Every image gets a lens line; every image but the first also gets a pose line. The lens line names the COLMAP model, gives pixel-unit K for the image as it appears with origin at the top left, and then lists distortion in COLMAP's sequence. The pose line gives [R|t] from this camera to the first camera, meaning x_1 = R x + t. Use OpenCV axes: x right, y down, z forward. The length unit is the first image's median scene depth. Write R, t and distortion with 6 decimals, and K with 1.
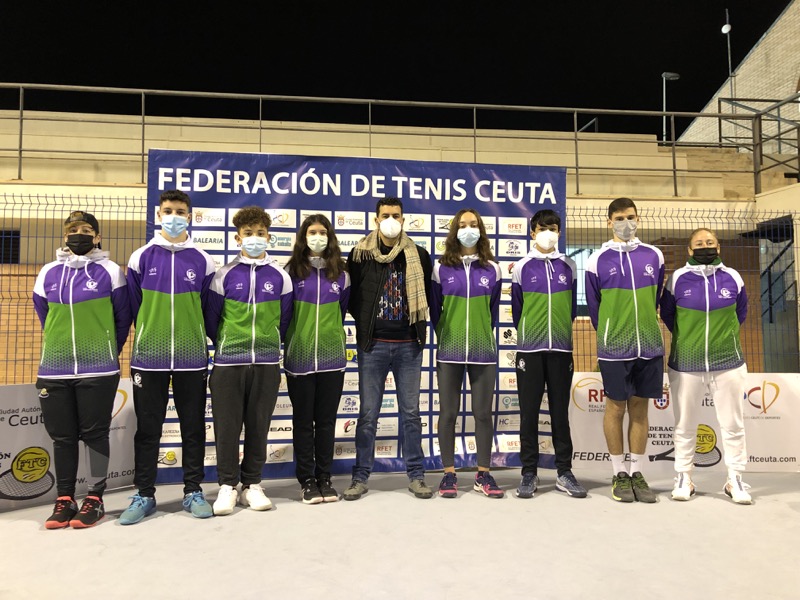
lens RADIAL K [[655.6, 0, 402.8], [0, 655.6, 307.4], [0, 0, 1]] dist [0.013095, 0.021324]
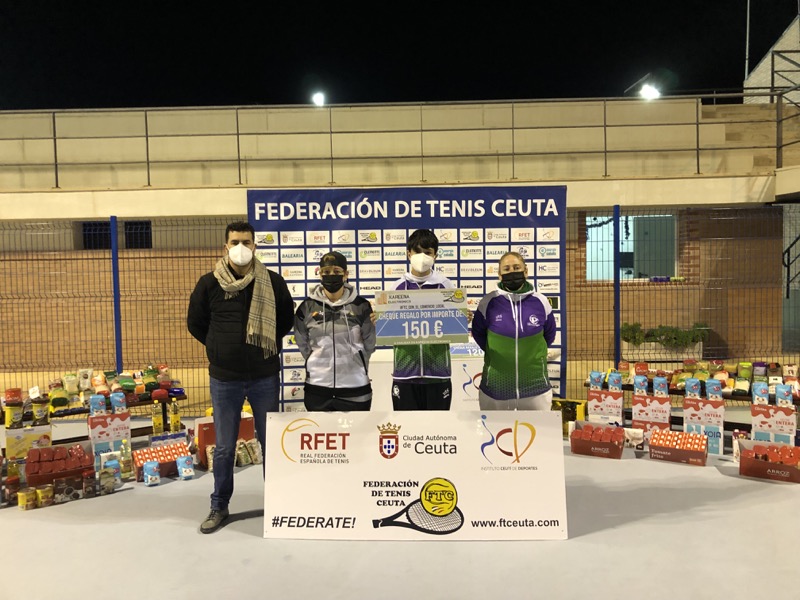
lens RADIAL K [[657.6, 0, 400.6], [0, 657.6, 294.8], [0, 0, 1]] dist [0.031705, -0.008212]
pose [[0.990616, -0.008576, -0.136407, 0.109430], [0.023109, 0.994171, 0.105313, -0.152516], [0.134708, -0.107476, 0.985039, -0.316906]]
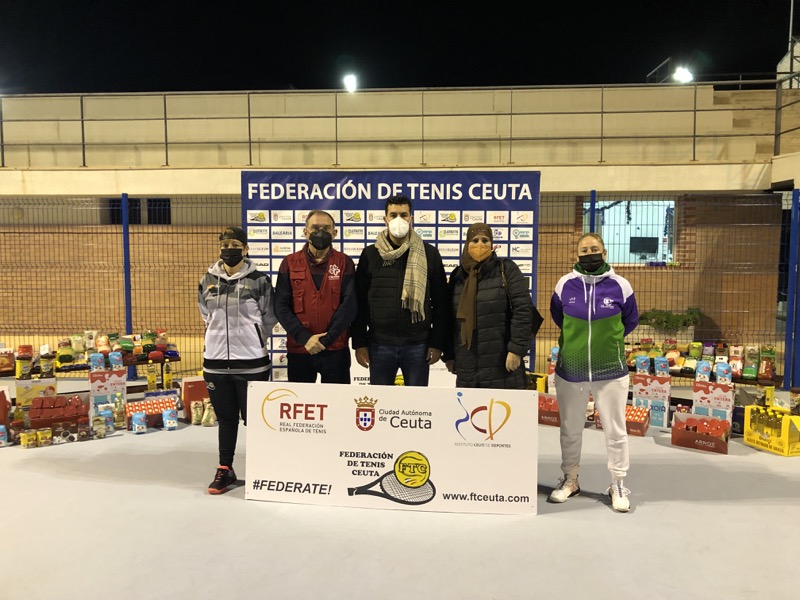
lens RADIAL K [[656.5, 0, 404.3], [0, 656.5, 298.8], [0, 0, 1]] dist [0.033233, -0.013413]
pose [[0.979369, 0.021562, -0.200929, 0.262077], [0.006416, 0.990472, 0.137562, -0.149439], [0.201980, -0.136014, 0.969899, -0.383473]]
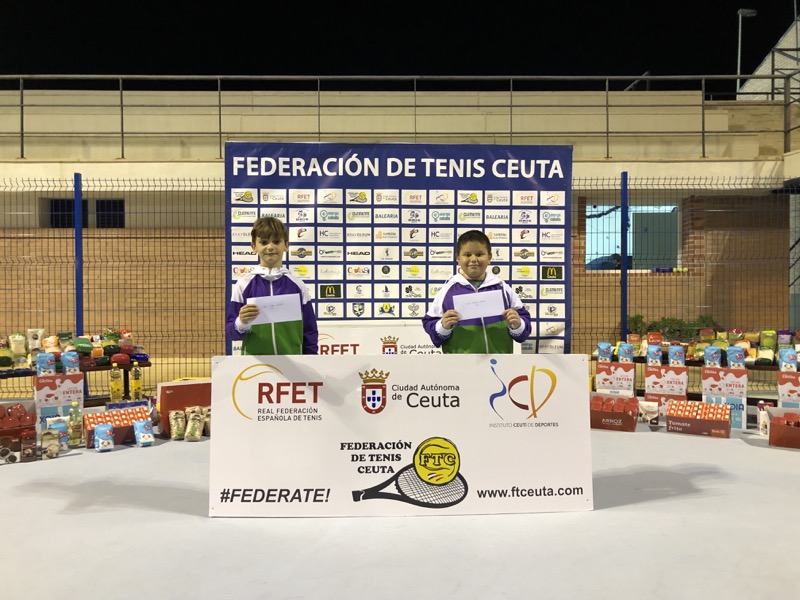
lens RADIAL K [[655.3, 0, 405.4], [0, 655.3, 307.5], [0, 0, 1]] dist [0.027552, -0.006025]
pose [[0.993961, 0.003016, -0.109695, 0.086666], [0.006065, 0.996584, 0.082359, -0.027350], [0.109569, -0.082526, 0.990547, -0.212928]]
